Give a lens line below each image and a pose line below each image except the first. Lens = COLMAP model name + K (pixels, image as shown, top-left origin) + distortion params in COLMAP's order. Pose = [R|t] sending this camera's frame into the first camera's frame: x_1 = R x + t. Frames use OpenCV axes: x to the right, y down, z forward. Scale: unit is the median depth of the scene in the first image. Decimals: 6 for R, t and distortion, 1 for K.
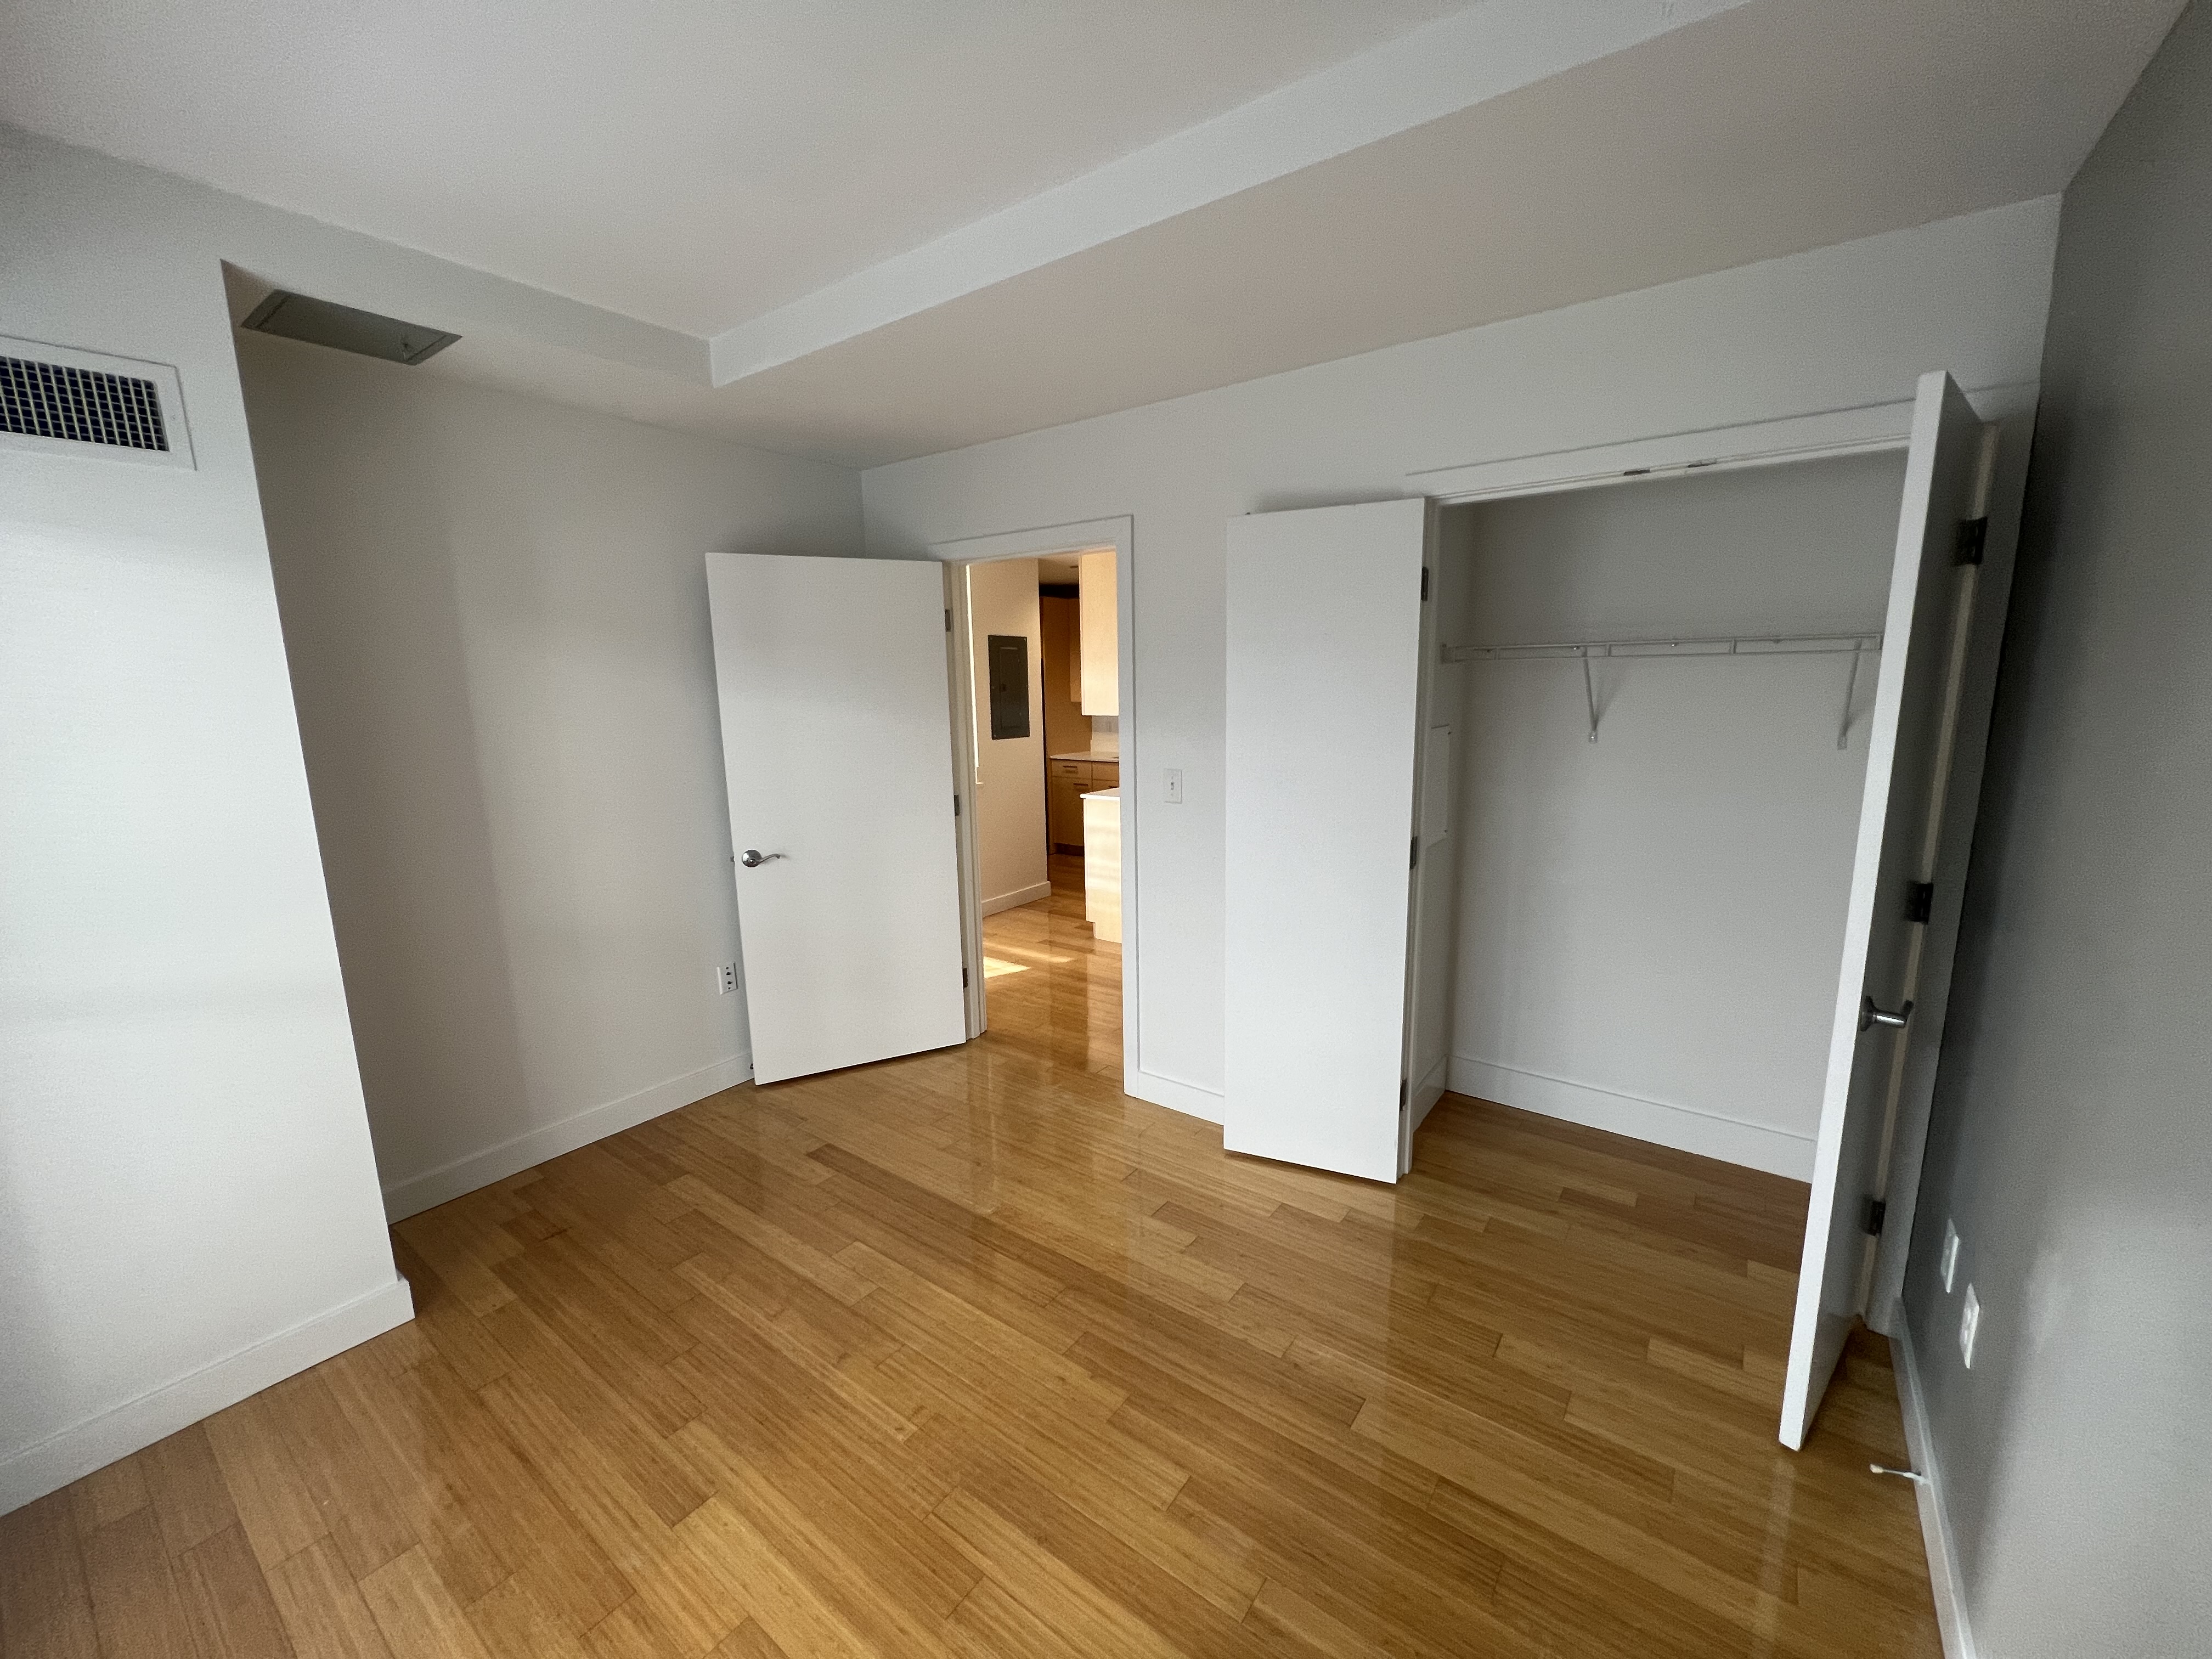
lens RADIAL K [[881.7, 0, 1103.2], [0, 881.7, 835.6], [0, 0, 1]] dist [-0.000870, -0.000181]
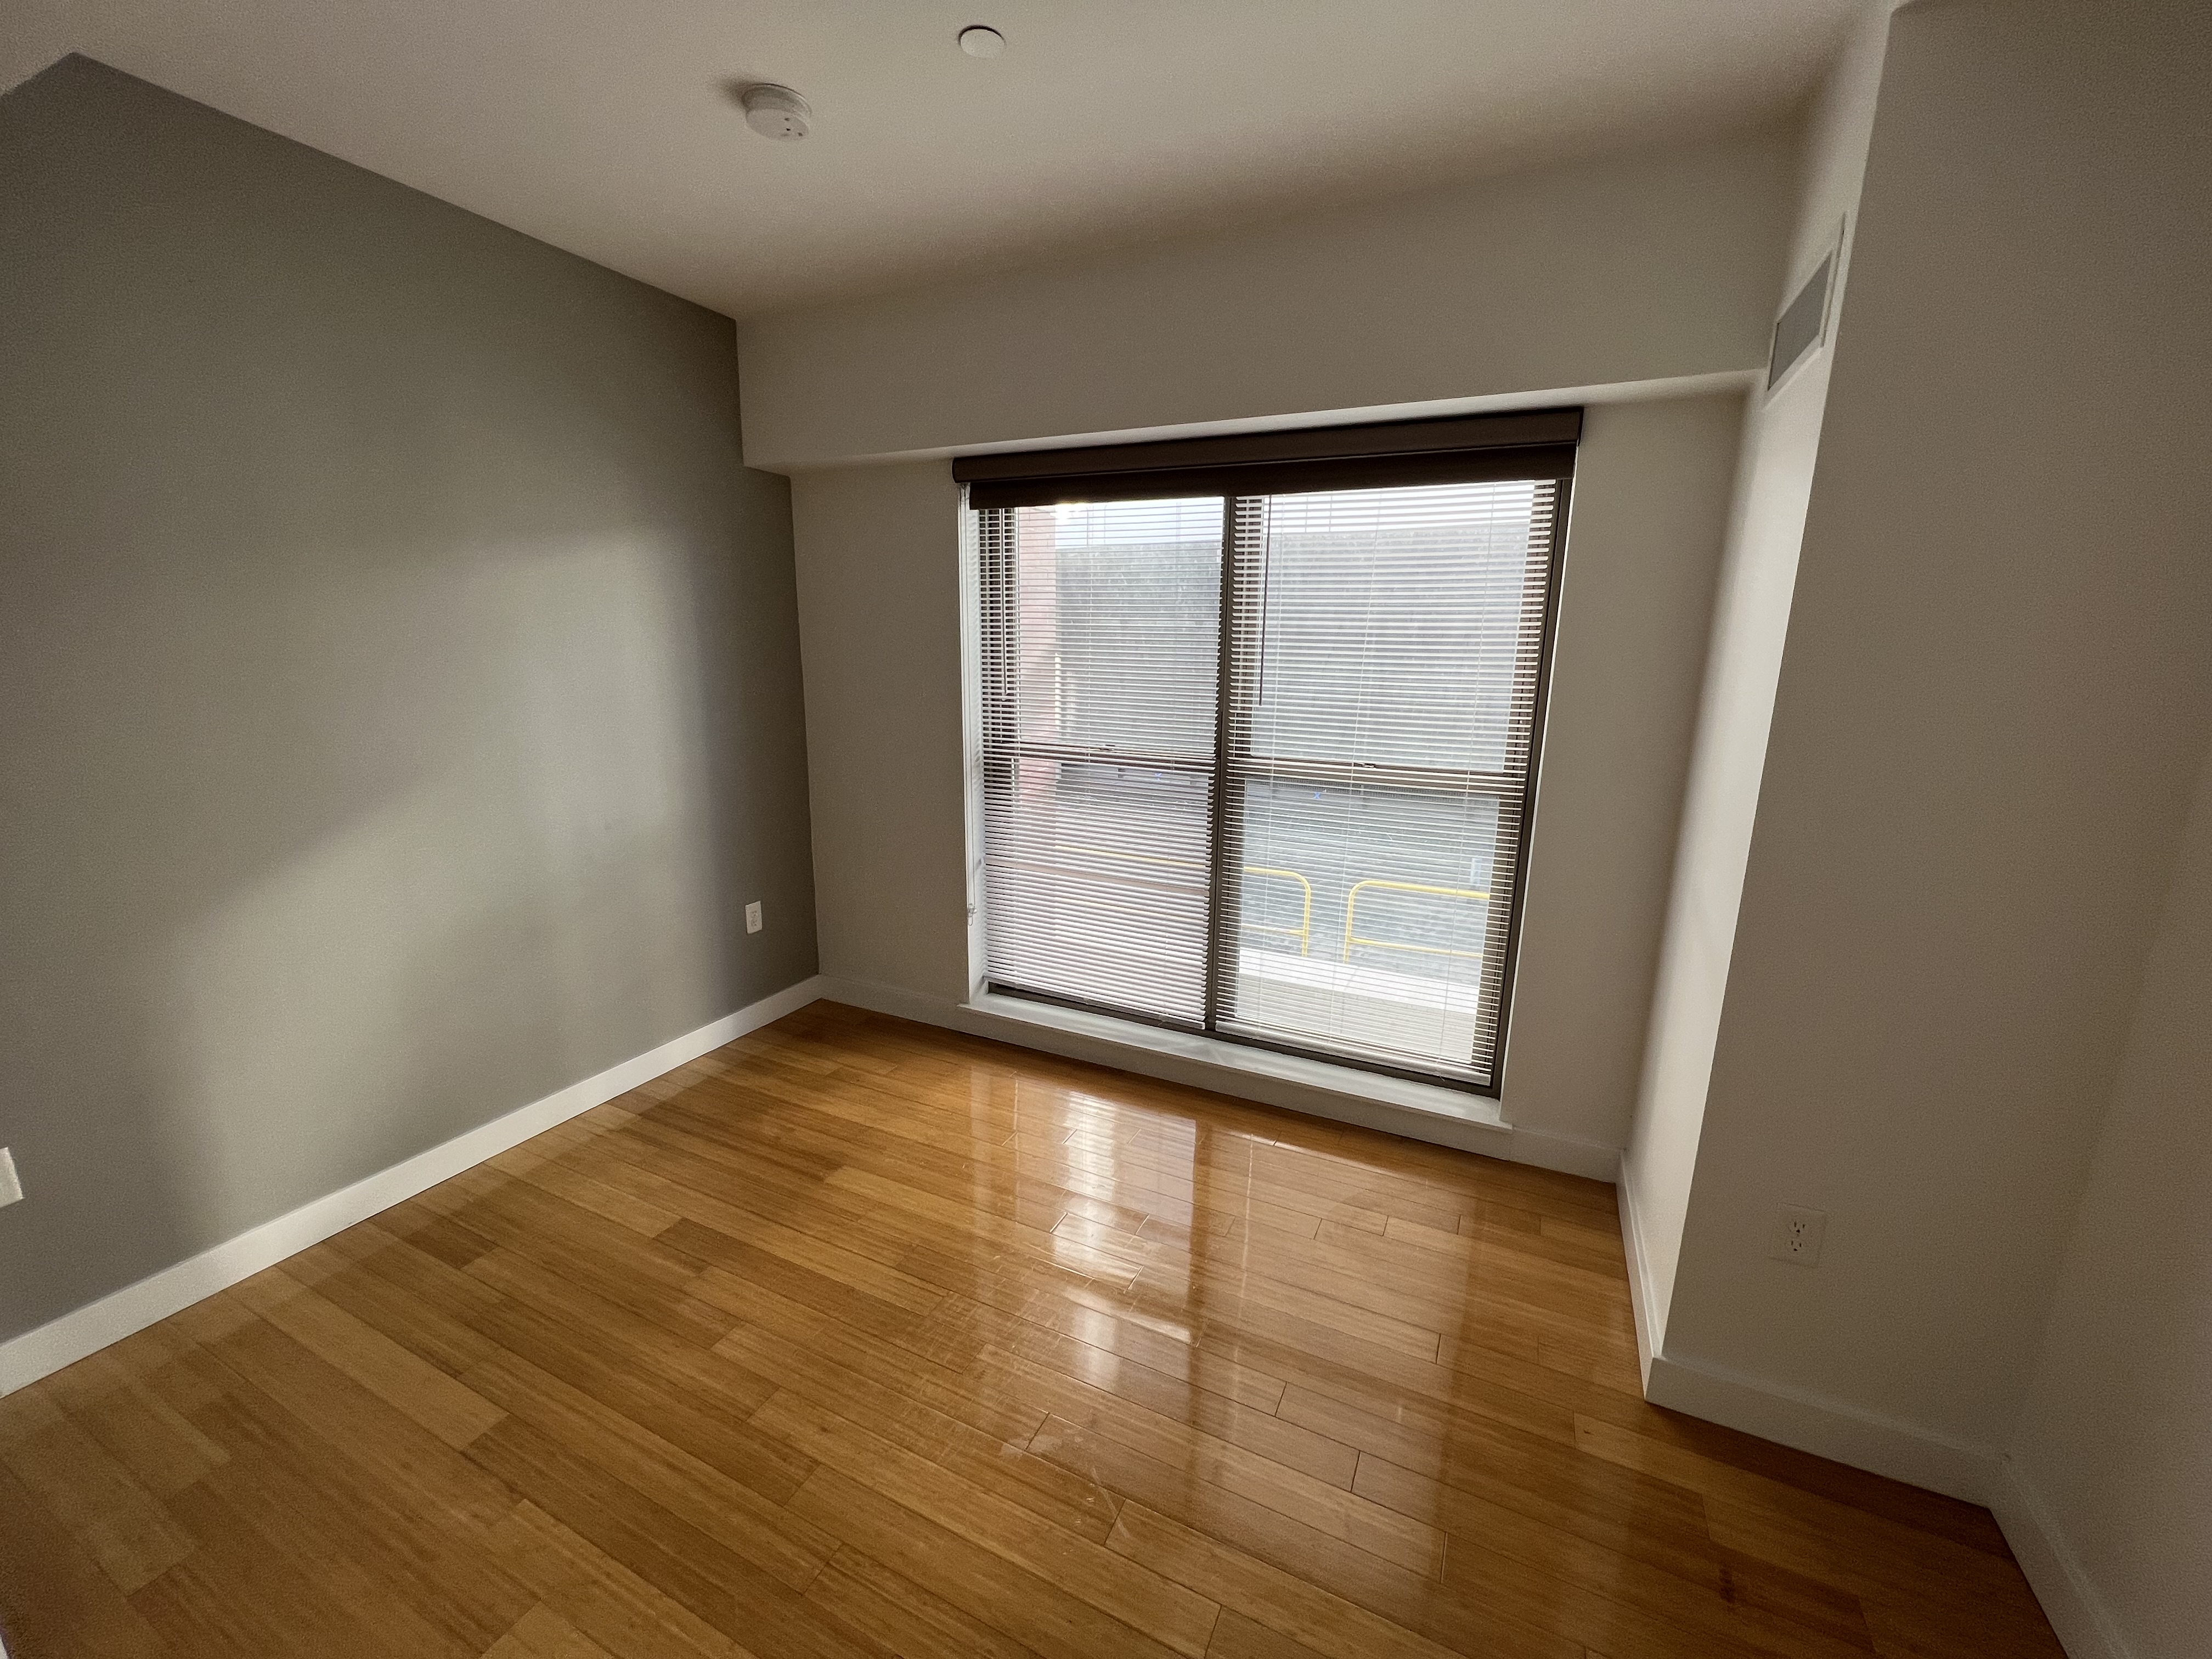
lens RADIAL K [[884.3, 0, 1102.0], [0, 884.3, 843.5], [0, 0, 1]] dist [0.001420, 0.000024]
pose [[-0.982315, 0.043342, -0.182152, -0.187610], [-0.030565, 0.922670, 0.384376, -0.261362], [0.184726, 0.383146, -0.905028, 1.679733]]
